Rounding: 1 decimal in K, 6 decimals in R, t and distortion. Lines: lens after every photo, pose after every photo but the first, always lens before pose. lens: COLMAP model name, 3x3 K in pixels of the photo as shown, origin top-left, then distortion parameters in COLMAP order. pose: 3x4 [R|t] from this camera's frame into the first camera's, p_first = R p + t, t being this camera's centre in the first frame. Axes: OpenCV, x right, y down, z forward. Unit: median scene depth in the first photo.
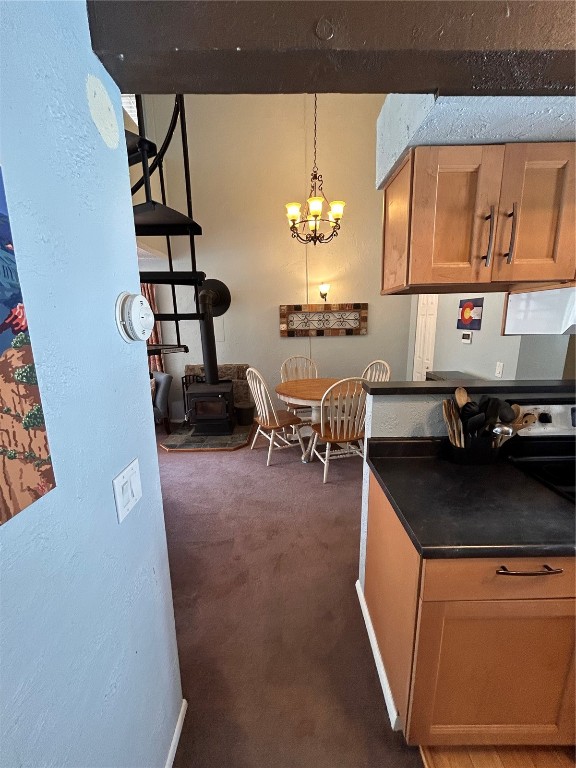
lens RADIAL K [[308.9, 0, 286.3], [0, 308.9, 383.9], [0, 0, 1]] dist [0.002870, -0.000084]
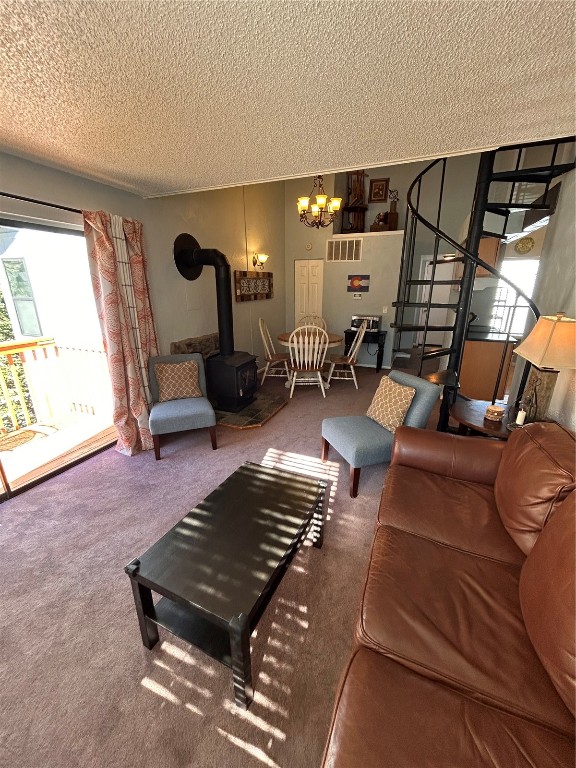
lens RADIAL K [[308.9, 0, 293.9], [0, 308.9, 386.0], [0, 0, 1]] dist [0.002870, -0.000084]
pose [[0.385121, -0.272796, 0.881626, -3.573896], [0.182942, 0.958922, 0.216799, -0.268657], [-0.904552, 0.077793, 0.419206, 1.566524]]
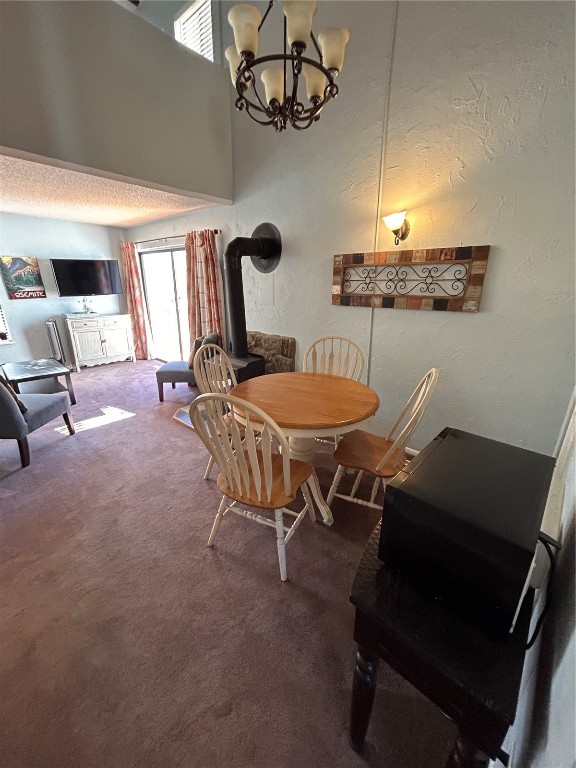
lens RADIAL K [[308.9, 0, 286.7], [0, 308.9, 379.0], [0, 0, 1]] dist [0.002870, -0.000084]
pose [[0.742501, 0.225316, -0.630812, 1.409960], [-0.143885, 0.973396, 0.178321, -0.374023], [0.654209, -0.041639, 0.755167, 1.584899]]
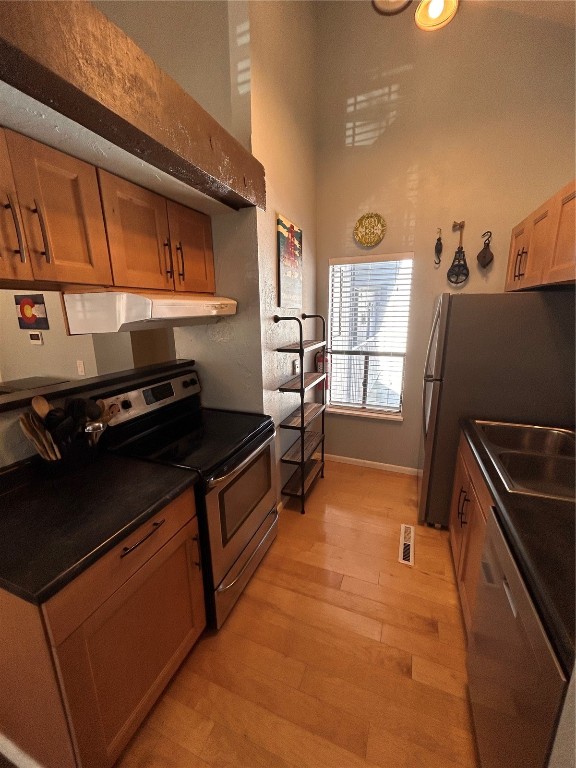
lens RADIAL K [[308.9, 0, 288.6], [0, 308.9, 384.8], [0, 0, 1]] dist [0.002870, -0.000084]
pose [[0.366510, -0.203403, 0.907908, 0.024436], [0.193355, 0.971158, 0.139518, -0.004822], [-0.910101, 0.124414, 0.395269, -0.016248]]
